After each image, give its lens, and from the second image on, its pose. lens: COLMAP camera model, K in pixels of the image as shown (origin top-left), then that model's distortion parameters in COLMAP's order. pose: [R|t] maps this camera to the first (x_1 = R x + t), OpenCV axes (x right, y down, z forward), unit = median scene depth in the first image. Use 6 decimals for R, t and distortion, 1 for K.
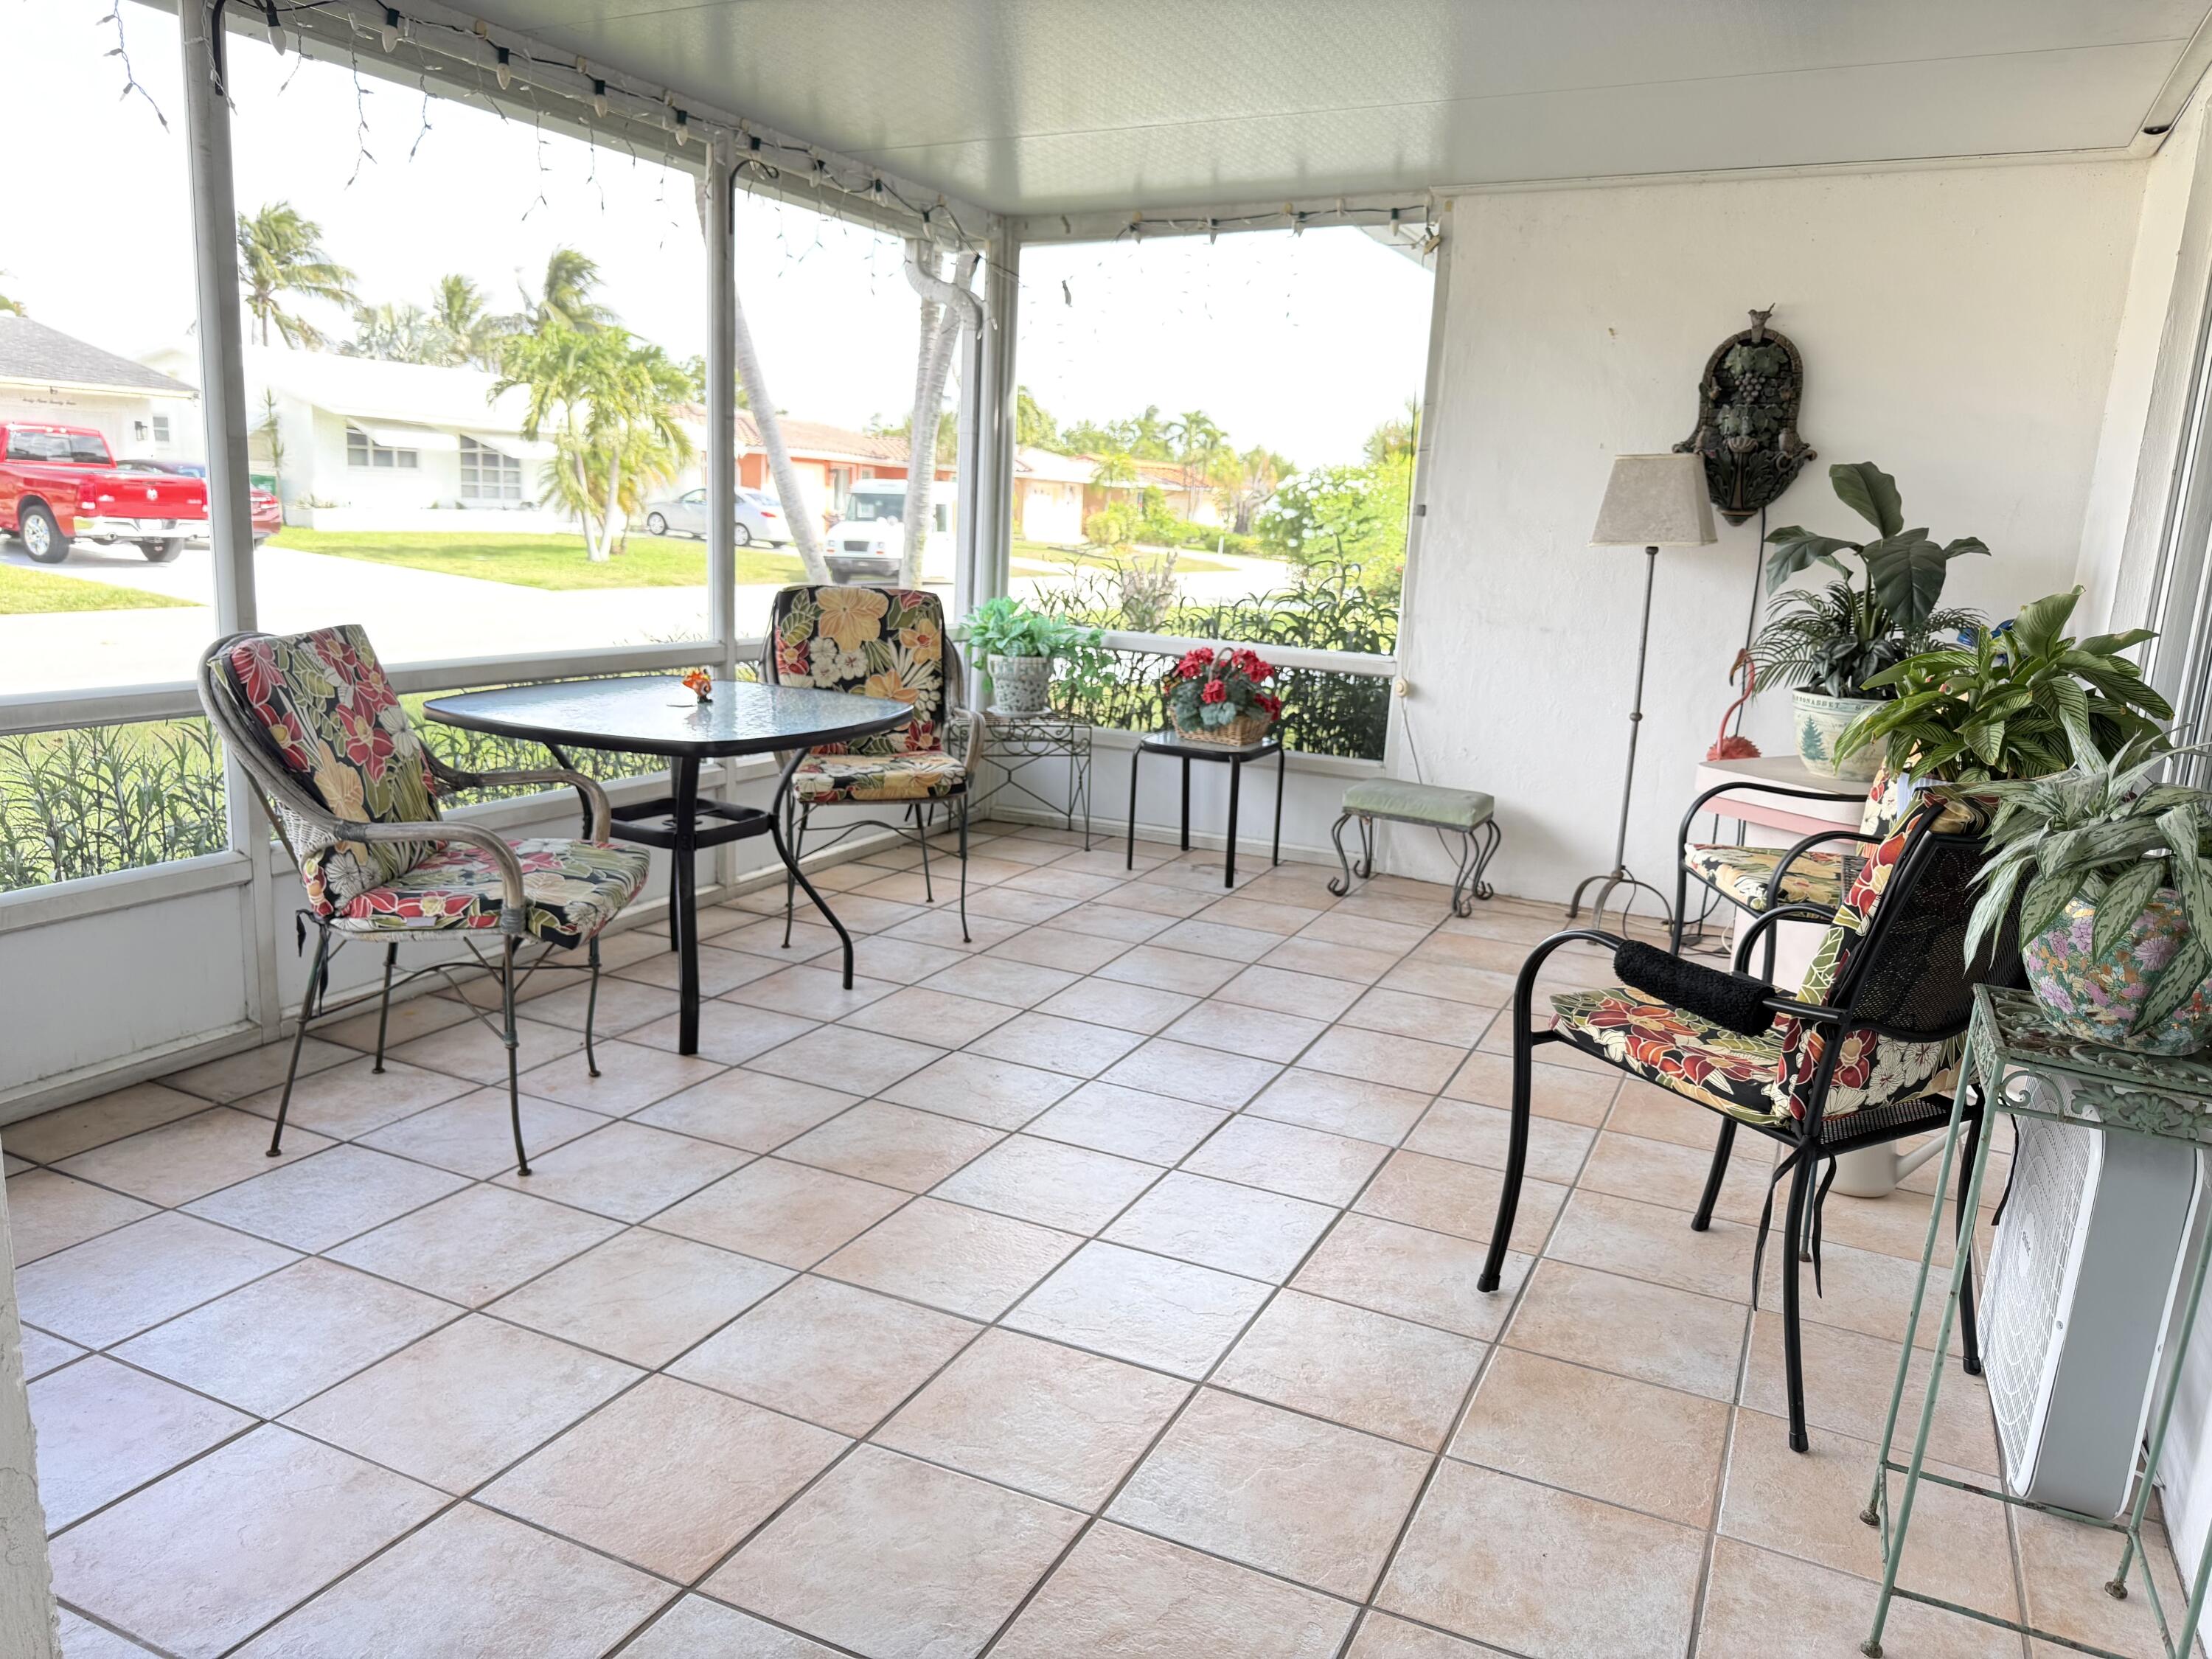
lens RADIAL K [[1565.9, 0, 1100.6], [0, 1565.9, 849.5], [0, 0, 1]] dist [0.054851, -0.071470]
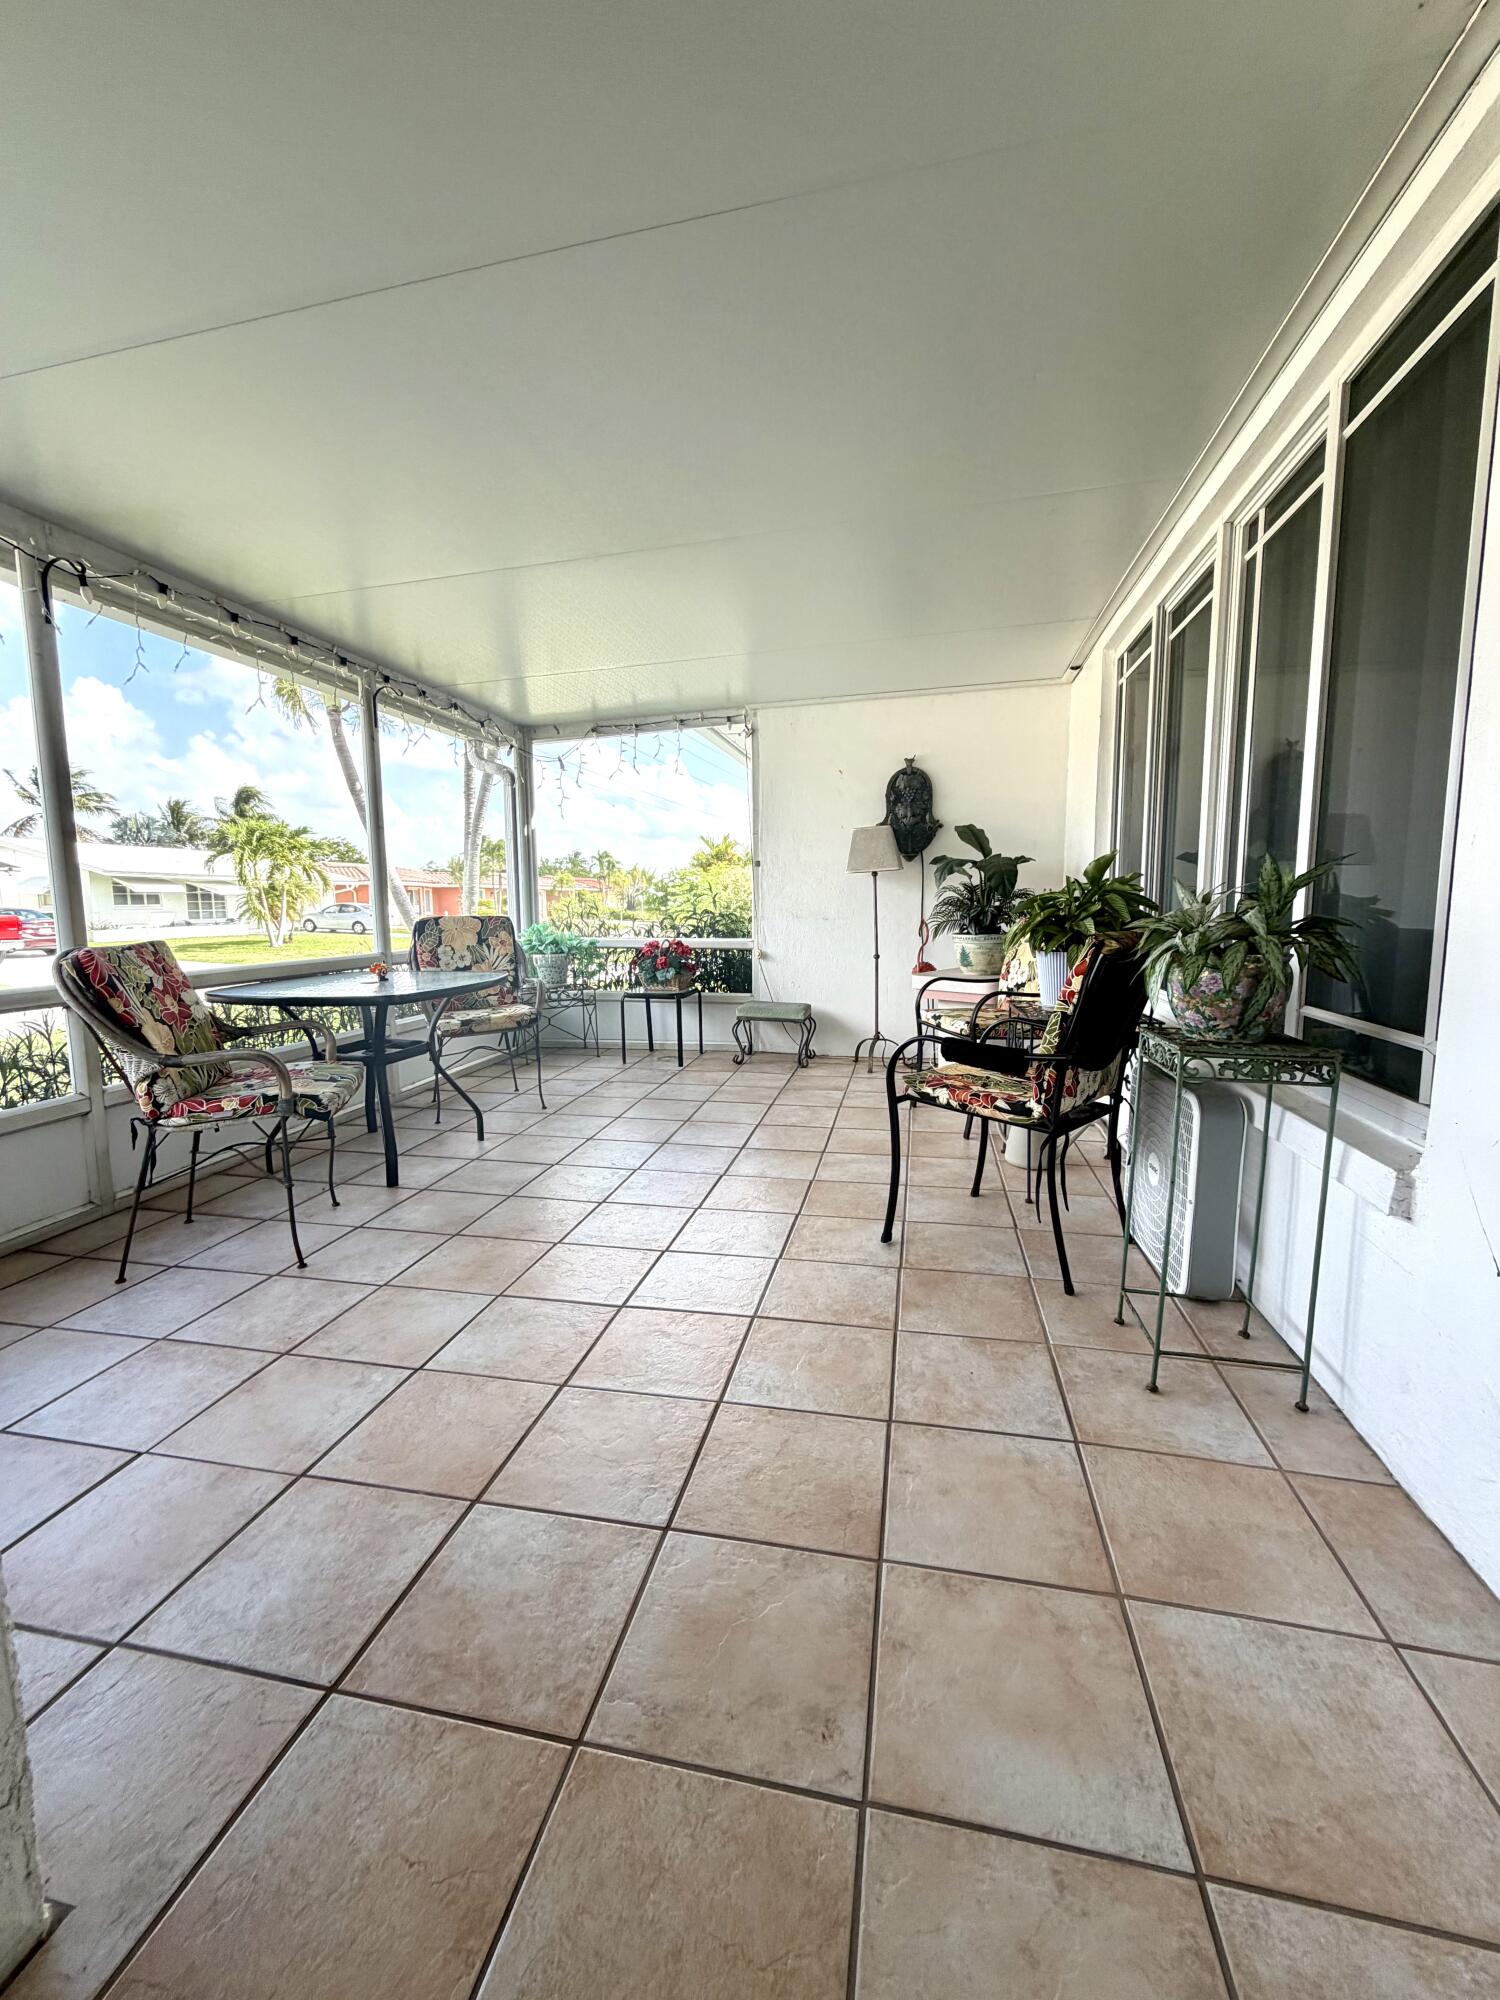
lens RADIAL K [[798.1, 0, 746.9], [0, 798.1, 999.2], [0, 0, 1]] dist [-0.001845, 0.000310]
pose [[0.970512, -0.089035, 0.224005, -0.083287], [0.108610, 0.991128, -0.076615, 0.046647], [-0.215196, 0.098685, 0.971572, 0.092955]]
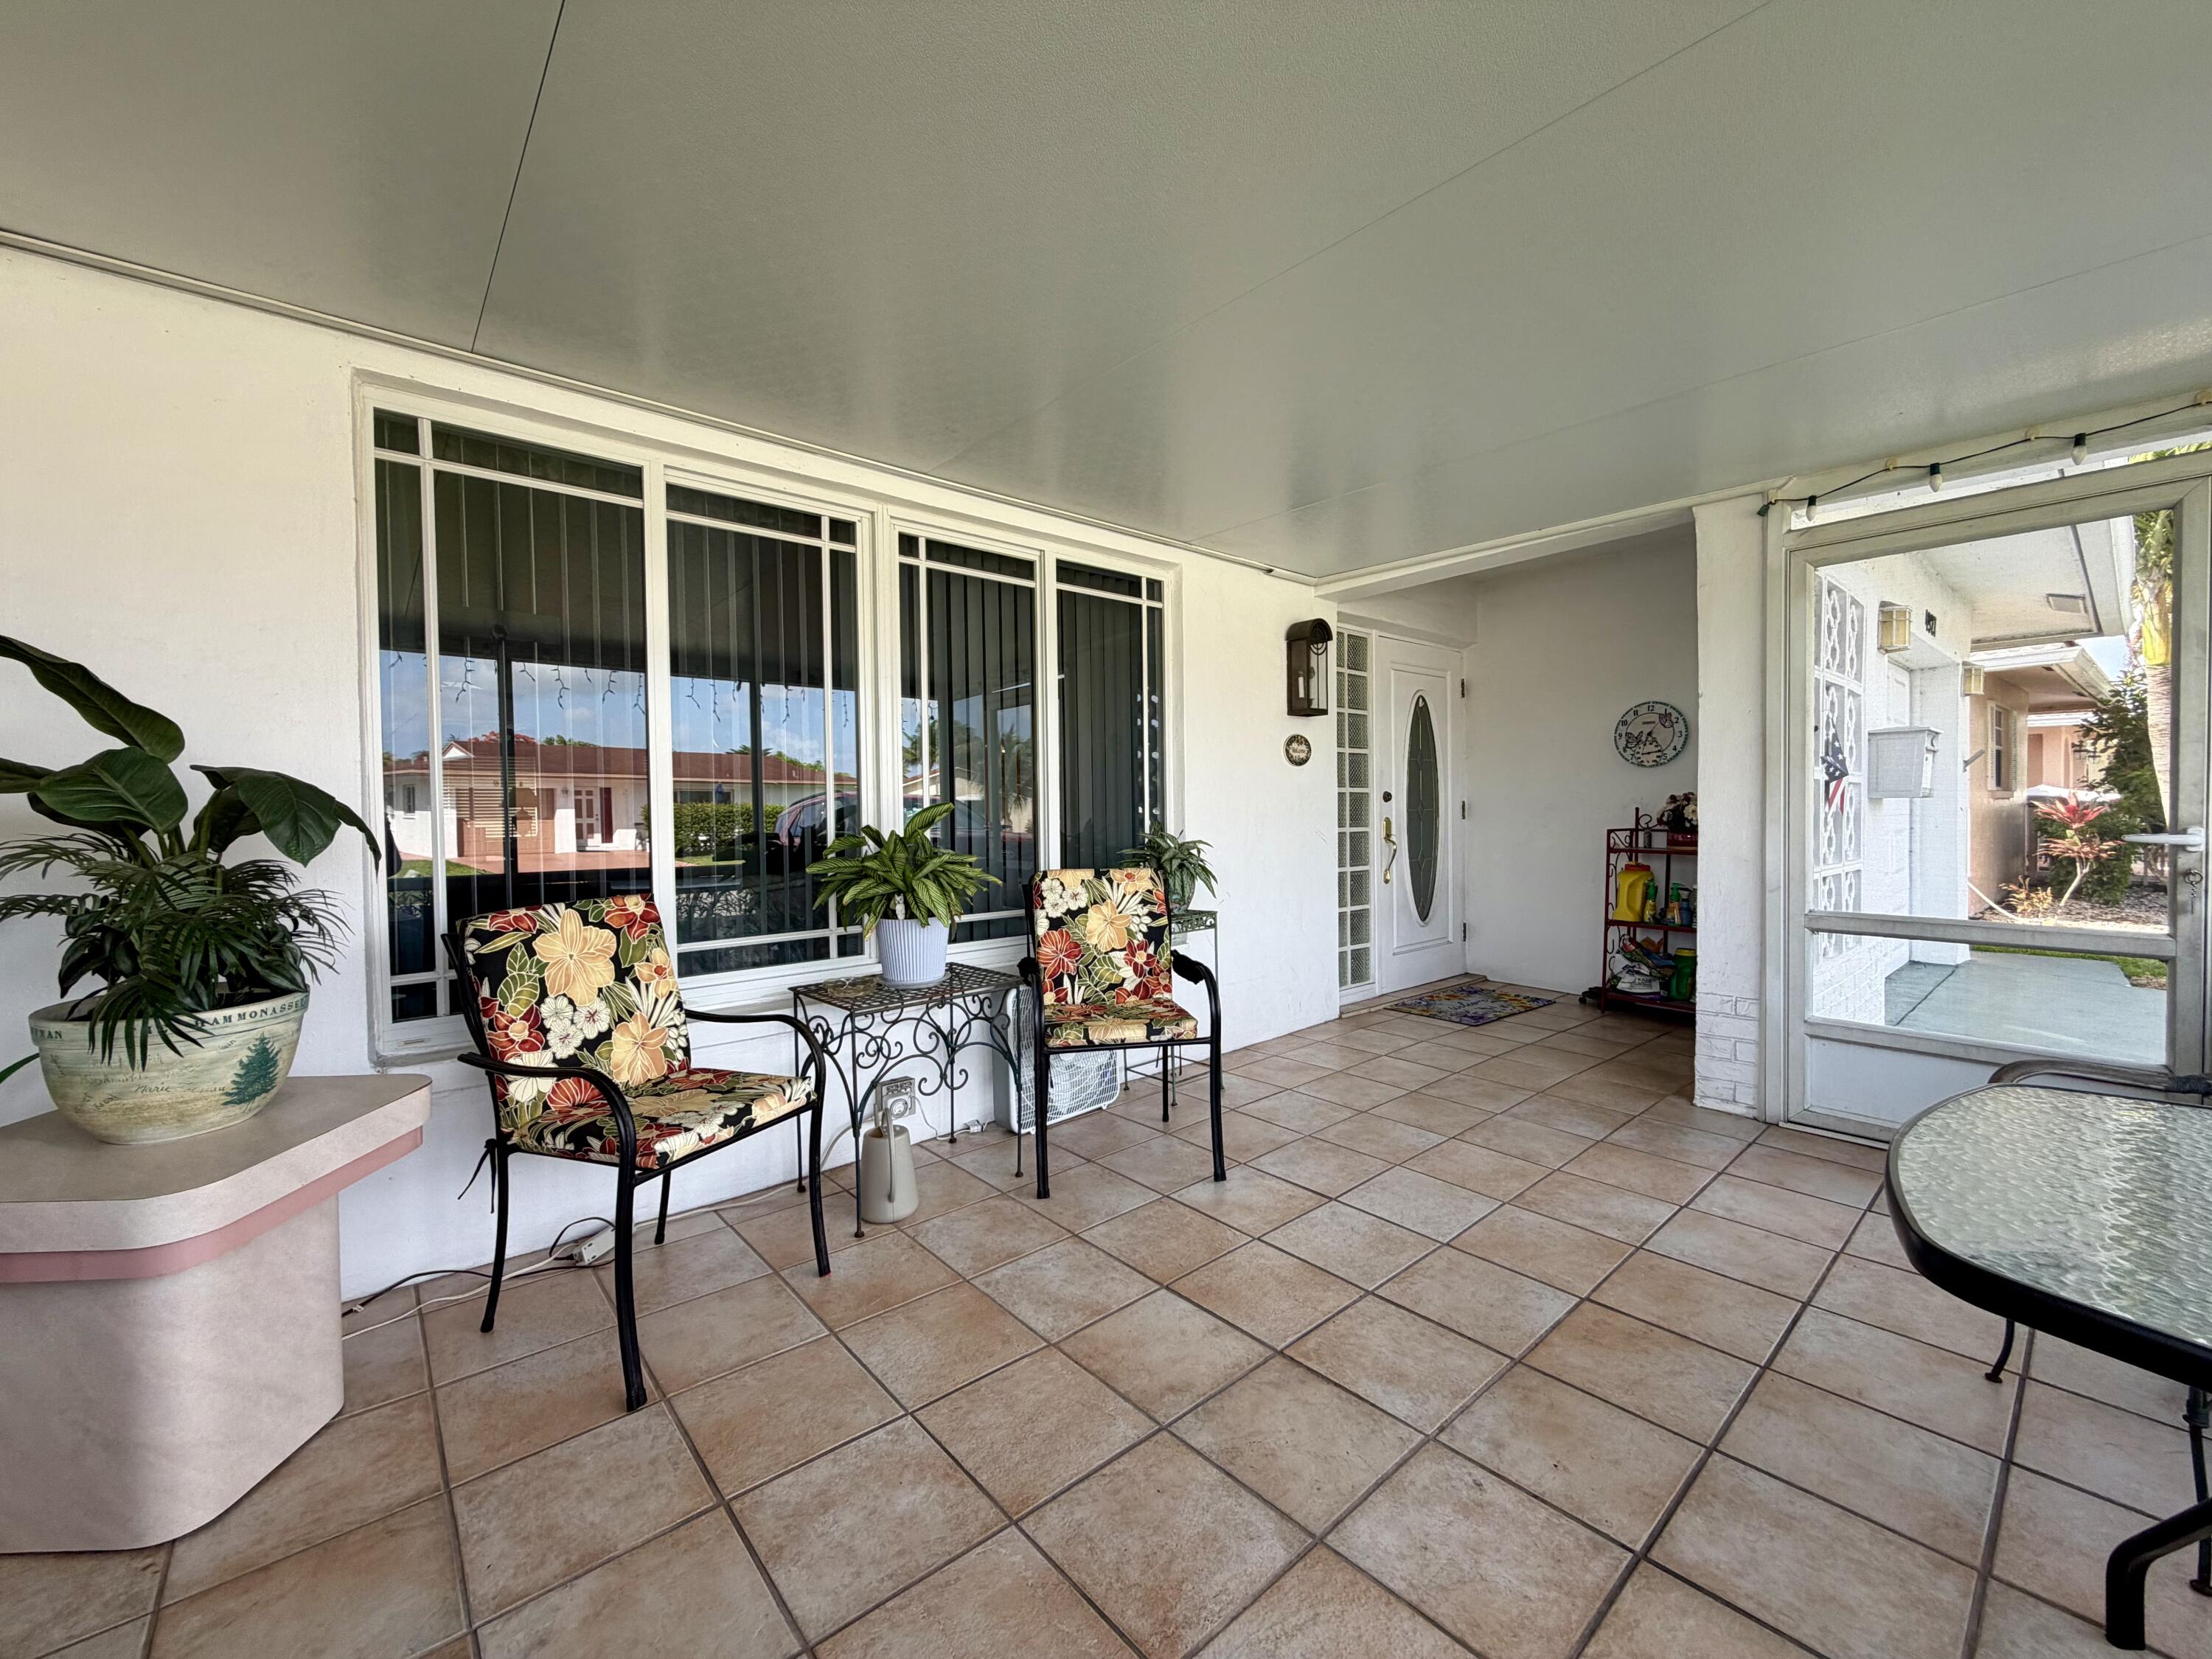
lens RADIAL K [[882.7, 0, 1107.4], [0, 882.7, 830.7], [0, 0, 1]] dist [-0.001845, 0.000310]
pose [[-0.918517, -0.054806, 0.391566, -0.016084], [0.045395, 0.969179, 0.242138, -0.335119], [-0.392768, 0.240183, -0.887719, 1.658522]]
